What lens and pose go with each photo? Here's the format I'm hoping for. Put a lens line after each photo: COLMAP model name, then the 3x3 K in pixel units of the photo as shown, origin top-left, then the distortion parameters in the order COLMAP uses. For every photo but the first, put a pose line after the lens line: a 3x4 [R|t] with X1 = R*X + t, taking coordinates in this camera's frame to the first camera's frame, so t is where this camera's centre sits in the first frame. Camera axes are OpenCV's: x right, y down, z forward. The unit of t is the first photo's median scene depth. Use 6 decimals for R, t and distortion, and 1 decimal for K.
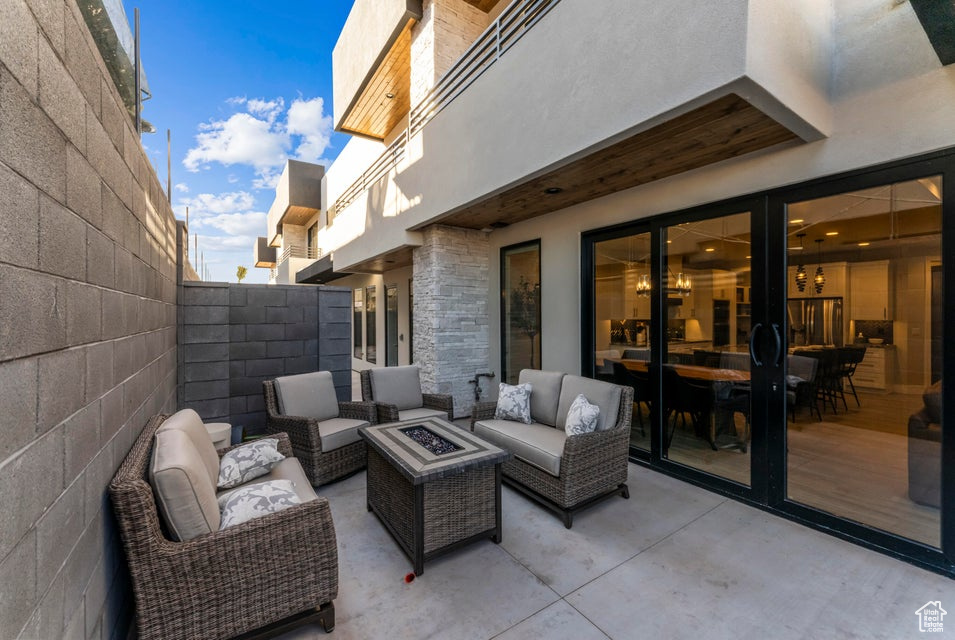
lens RADIAL K [[386.6, 0, 477.5], [0, 386.6, 320.0], [0, 0, 1]] dist [-0.002261, -0.000199]
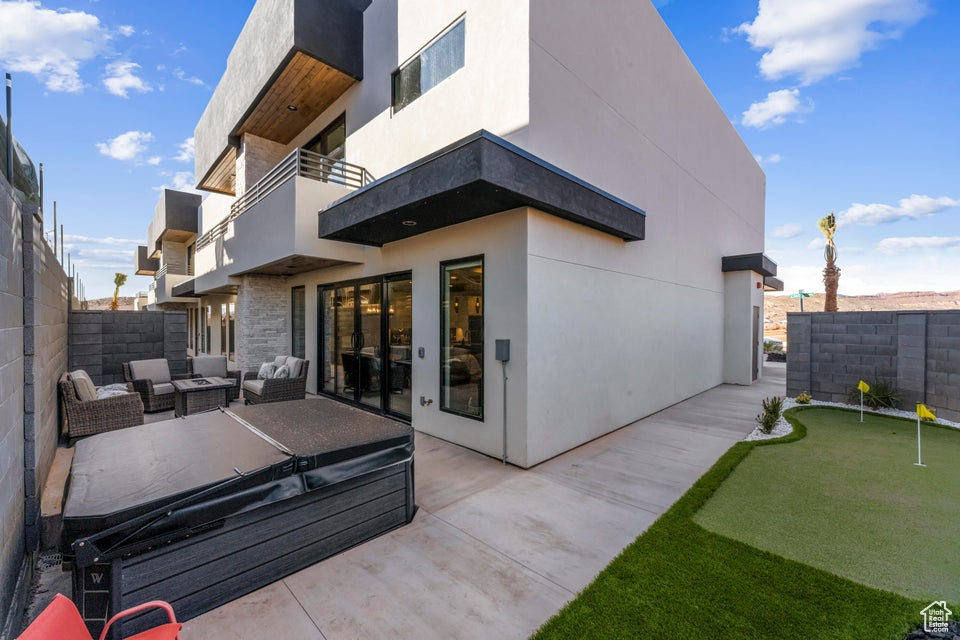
lens RADIAL K [[380.5, 0, 479.2], [0, 380.5, 324.5], [0, 0, 1]] dist [0.001158, 0.000150]
pose [[0.979360, -0.000791, 0.202123, 0.512496], [0.001414, 0.999995, -0.002941, -0.017458], [-0.202120, 0.003166, 0.979356, -0.779068]]
